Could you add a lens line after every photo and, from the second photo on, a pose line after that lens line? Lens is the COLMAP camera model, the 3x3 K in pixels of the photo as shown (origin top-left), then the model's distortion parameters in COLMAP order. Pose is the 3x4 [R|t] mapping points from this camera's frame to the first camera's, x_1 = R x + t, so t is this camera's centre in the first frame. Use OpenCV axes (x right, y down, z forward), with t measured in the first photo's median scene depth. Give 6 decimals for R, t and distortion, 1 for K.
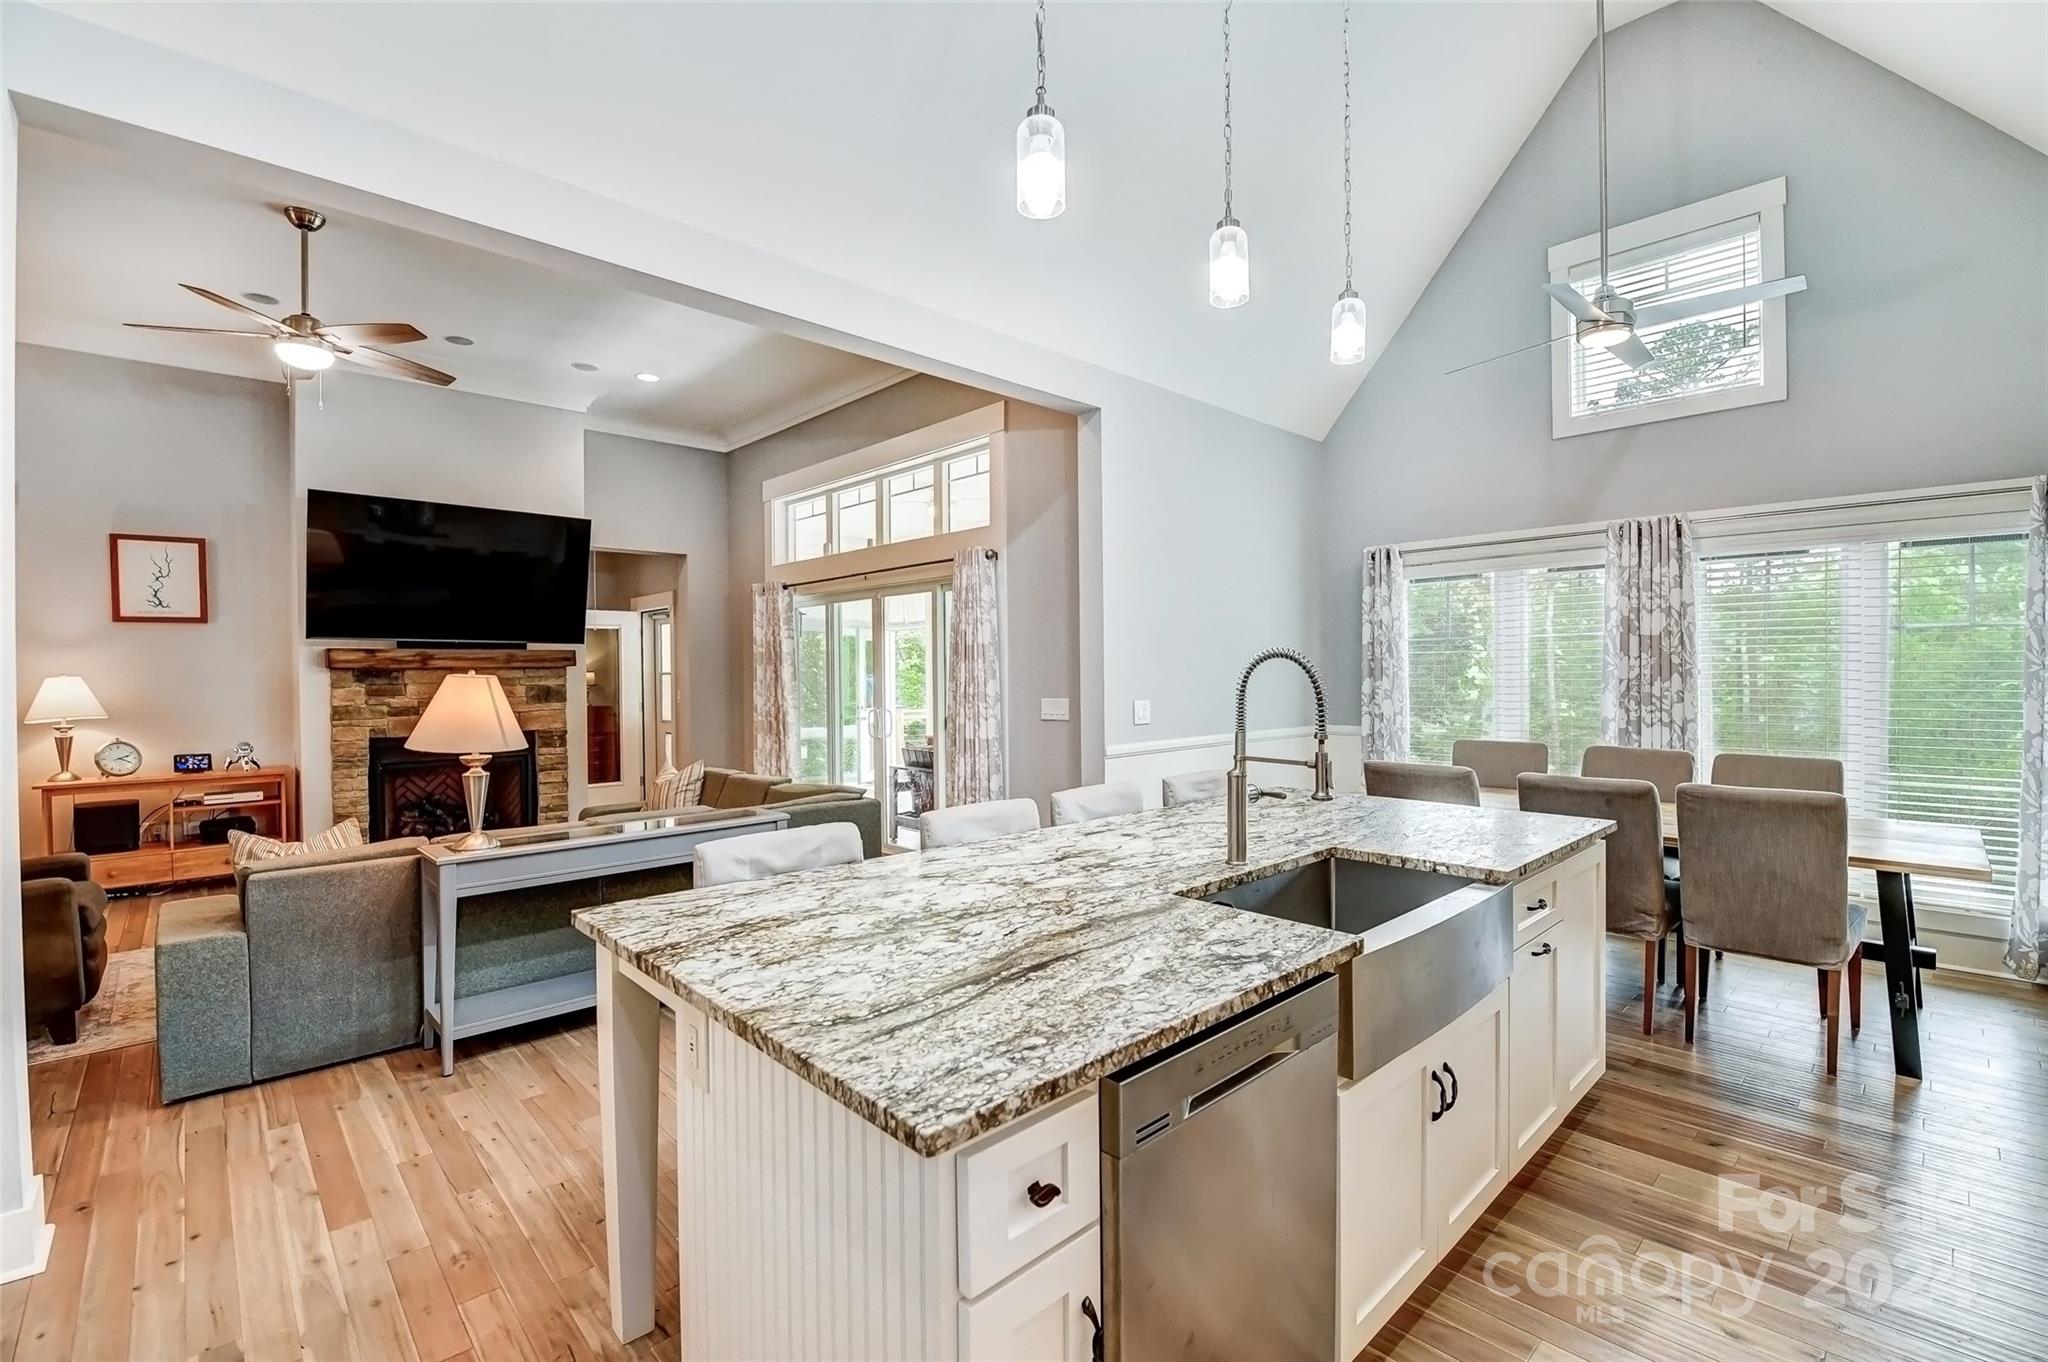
lens RADIAL K [[898.7, 0, 1036.9], [0, 898.7, 675.0], [0, 0, 1]] dist [-0.019042, -0.000986]
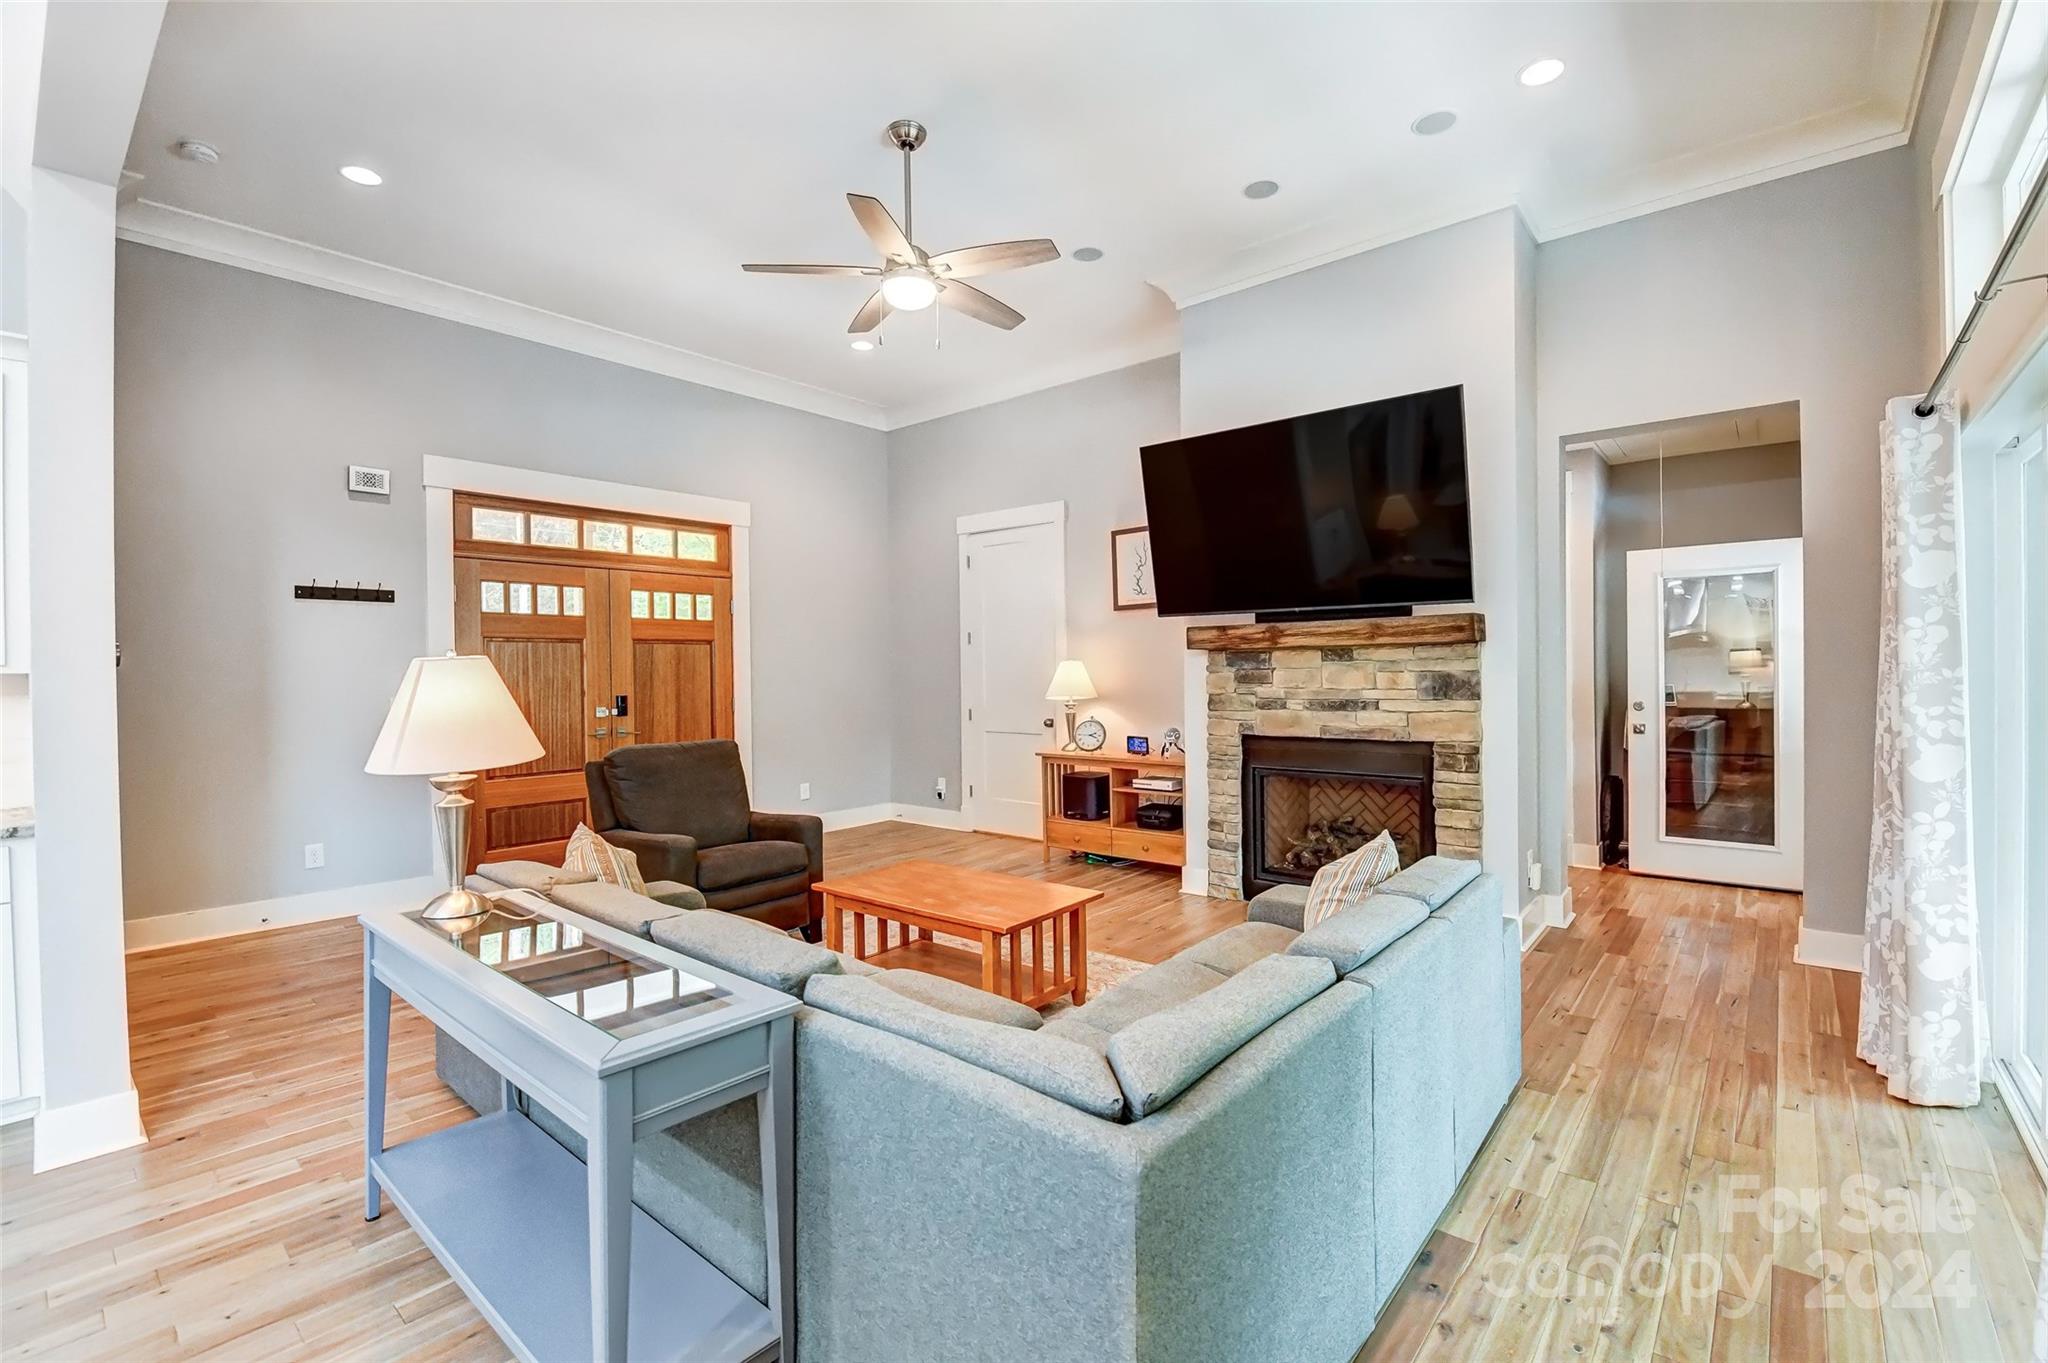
lens RADIAL K [[893.7, 0, 1026.6], [0, 893.7, 673.5], [0, 0, 1]] dist [0.000827, -0.000147]
pose [[0.100131, 0.010379, -0.994920, 0.066609], [0.006232, 0.999919, 0.011059, 0.006053], [0.994955, -0.007307, 0.100058, 0.952207]]
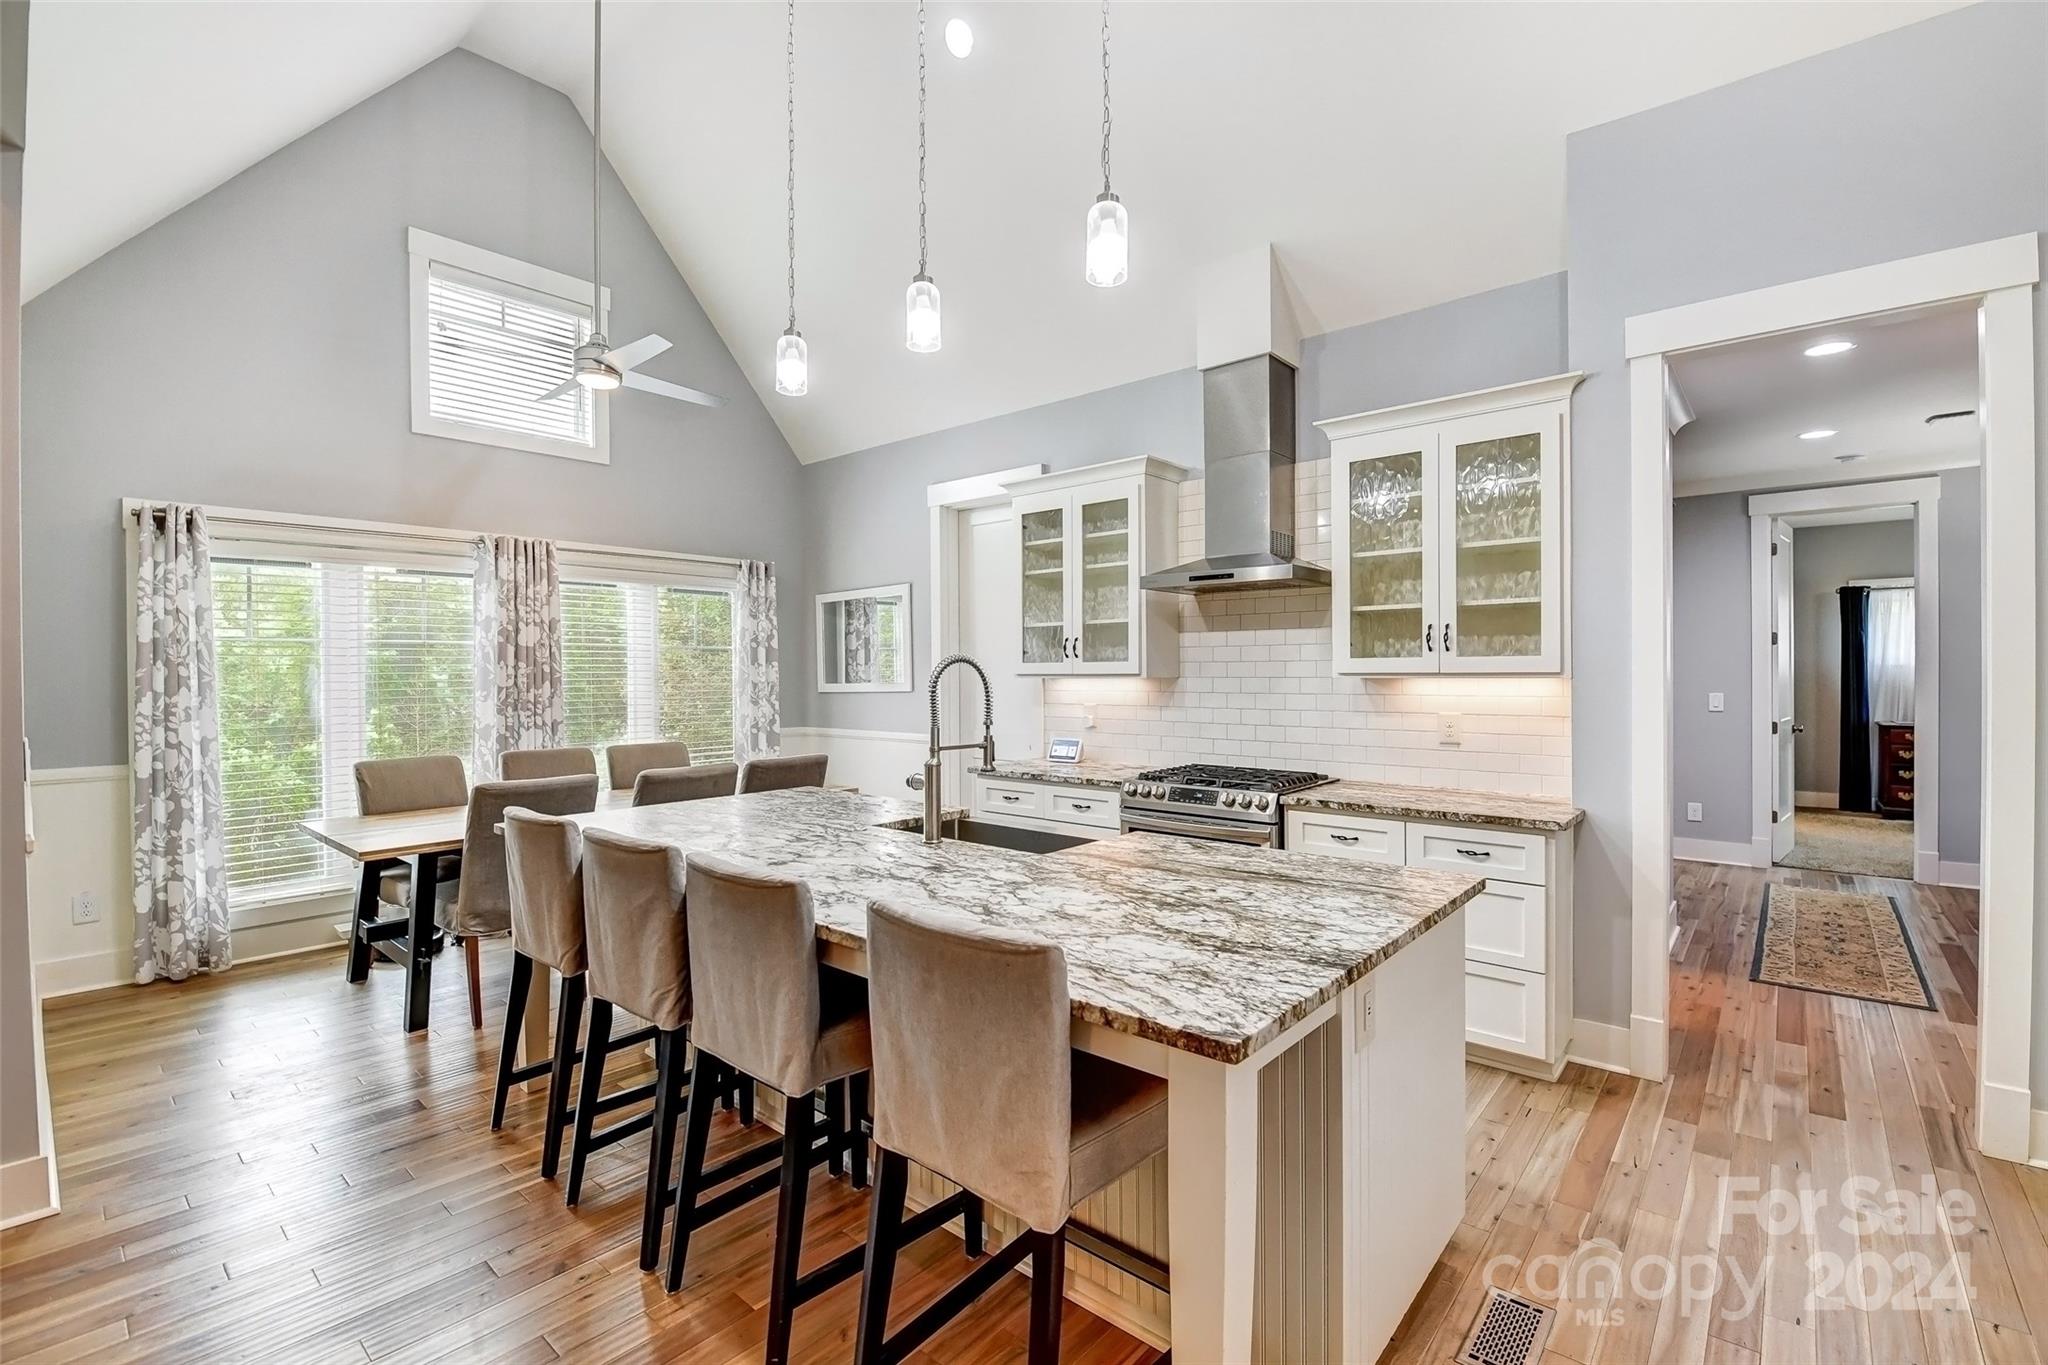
lens RADIAL K [[898.7, 0, 1036.9], [0, 898.7, 676.5], [0, 0, 1]] dist [-0.019042, -0.000986]
pose [[-0.104653, -0.001455, 0.994508, -0.469552], [0.014114, 0.999896, 0.002948, -0.001702], [-0.994409, 0.014345, -0.104622, 0.494217]]
